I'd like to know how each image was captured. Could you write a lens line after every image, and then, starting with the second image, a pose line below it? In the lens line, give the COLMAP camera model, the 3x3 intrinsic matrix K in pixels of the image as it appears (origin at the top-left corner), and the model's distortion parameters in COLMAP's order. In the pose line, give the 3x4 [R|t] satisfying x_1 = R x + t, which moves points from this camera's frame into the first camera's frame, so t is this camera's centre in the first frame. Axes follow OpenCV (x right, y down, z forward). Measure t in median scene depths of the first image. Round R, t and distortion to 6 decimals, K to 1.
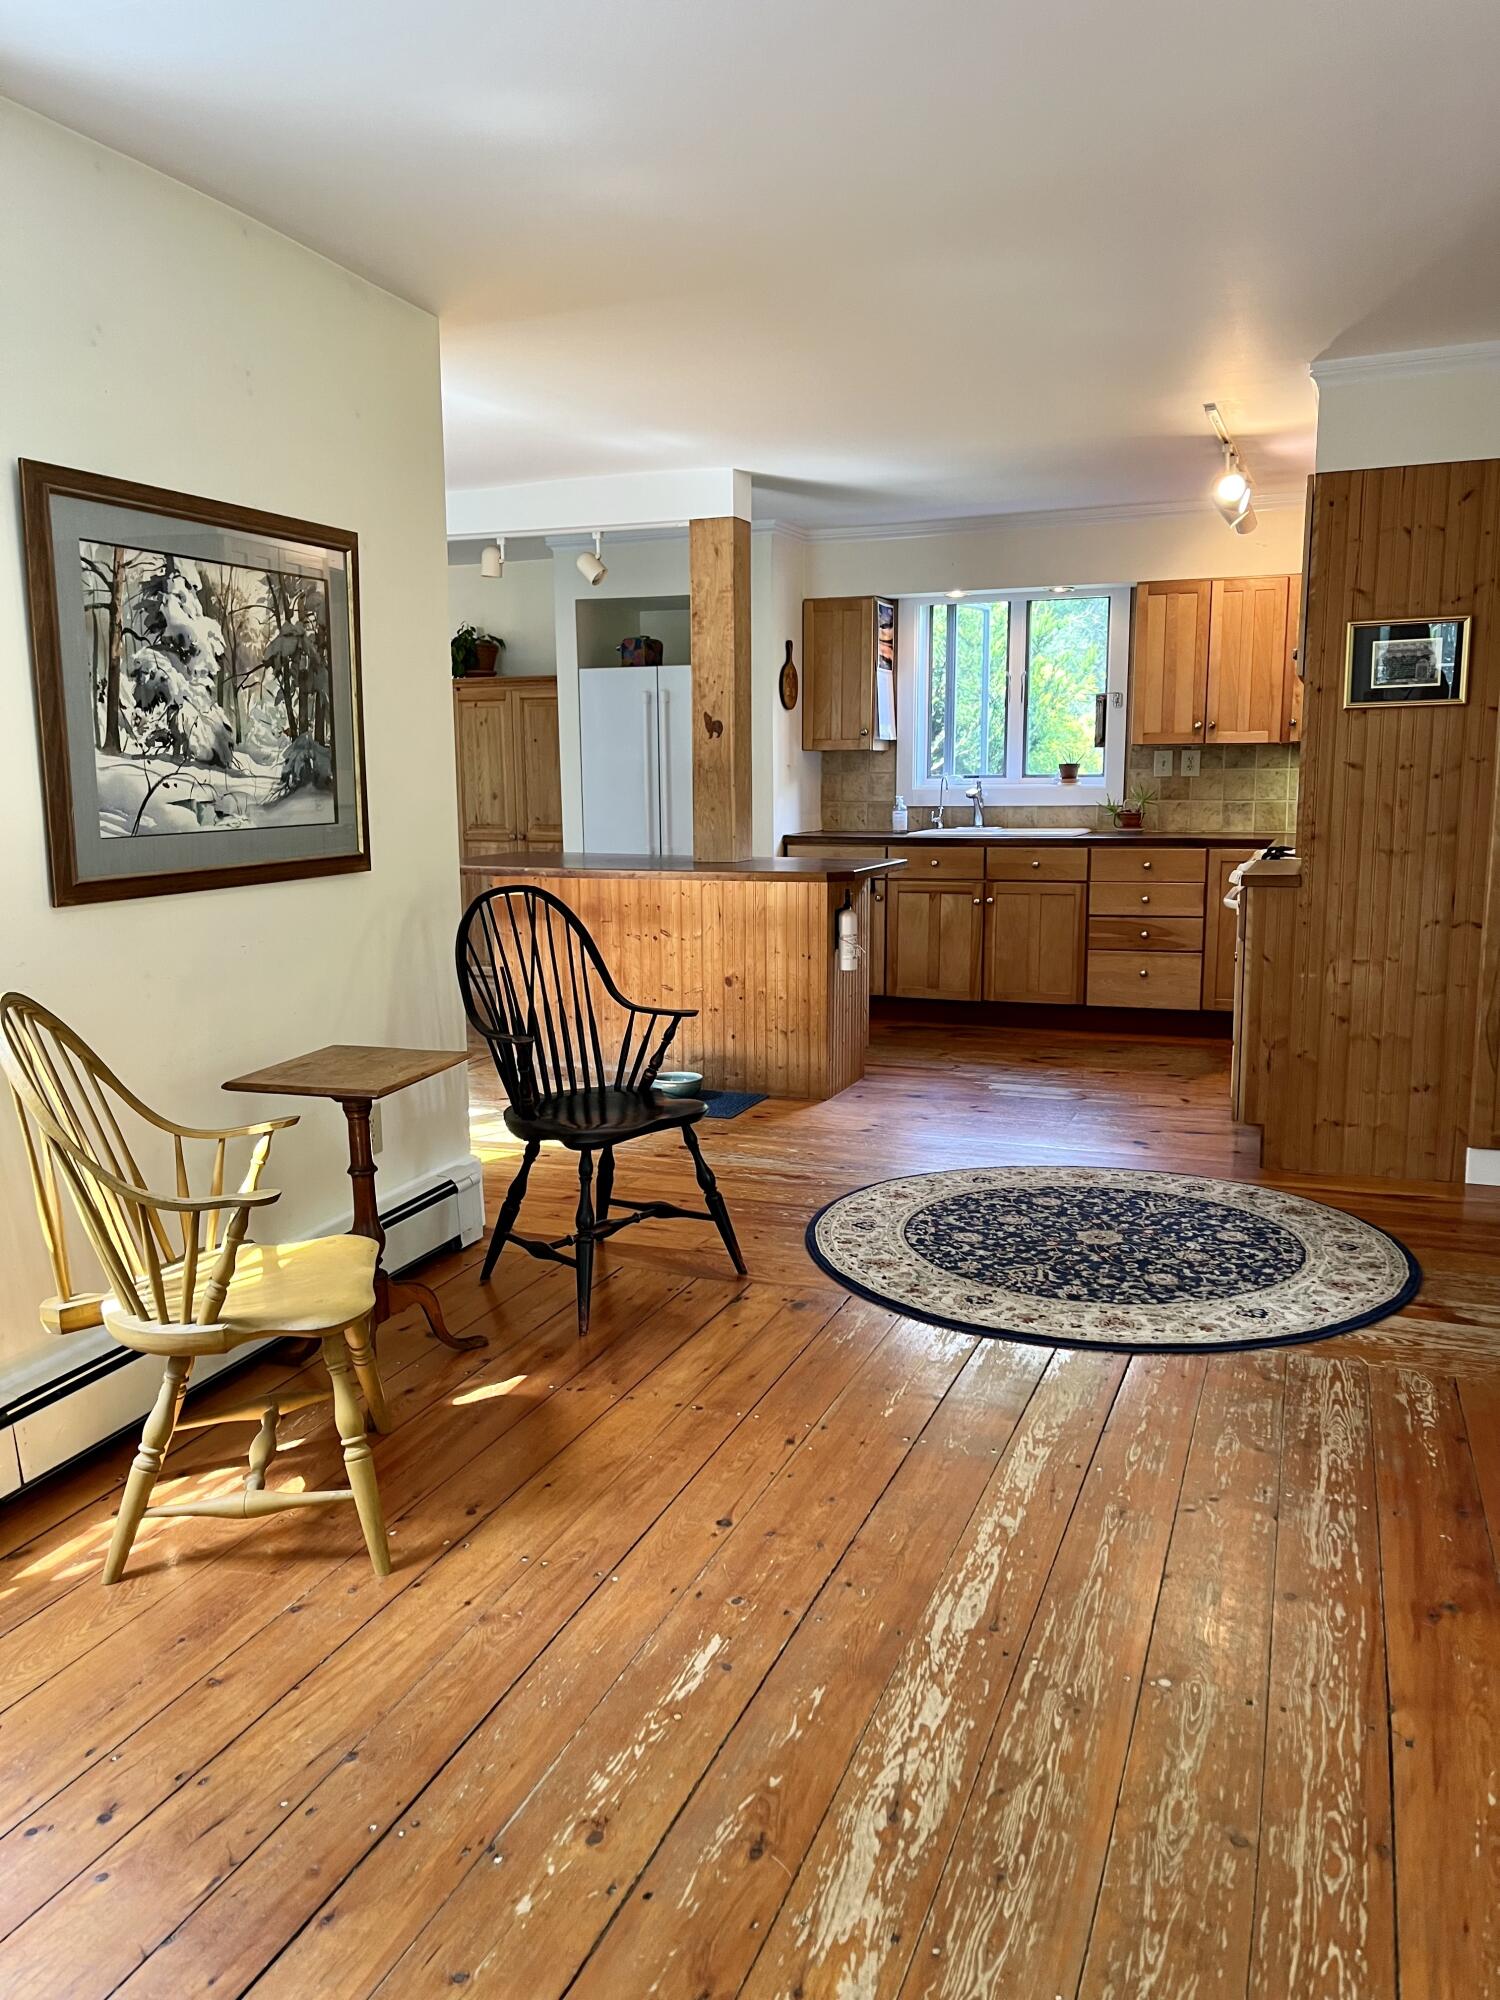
lens RADIAL K [[1533.1, 0, 754.2], [0, 1533.1, 1003.4], [0, 0, 1]] dist [0.057570, -0.009552]
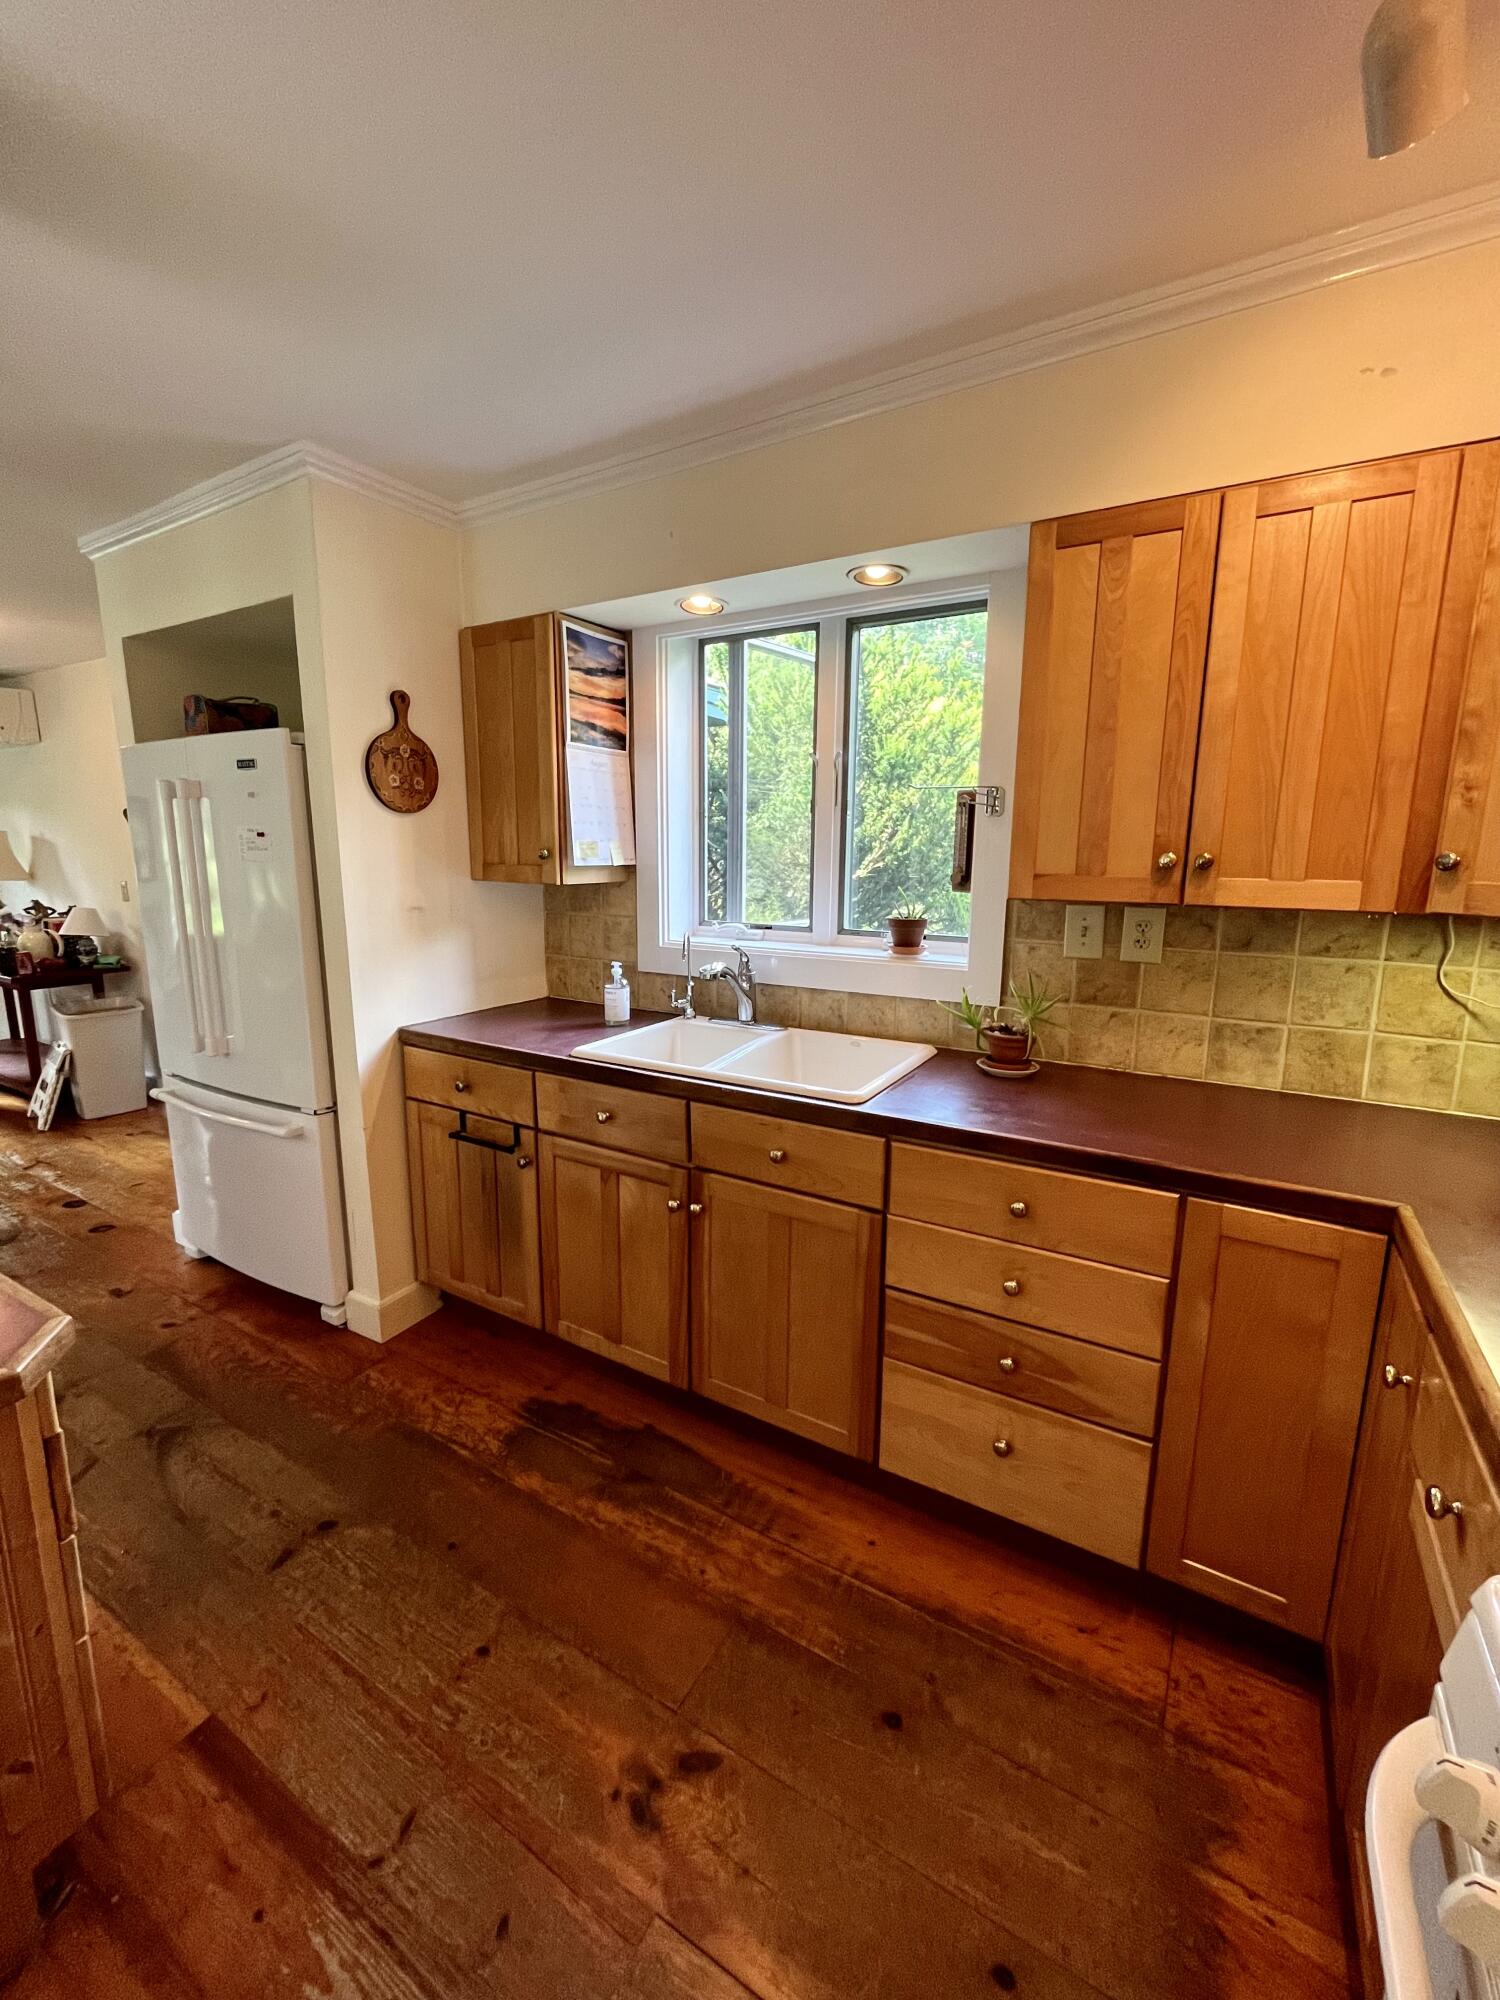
lens RADIAL K [[814.6, 0, 752.5], [0, 814.6, 993.8], [0, 0, 1]] dist [-0.000428, -0.001044]
pose [[0.986461, 0.043209, -0.158200, 0.208274], [-0.039573, 0.998877, 0.026064, -0.141894], [0.159148, -0.019451, 0.987063, 0.745644]]
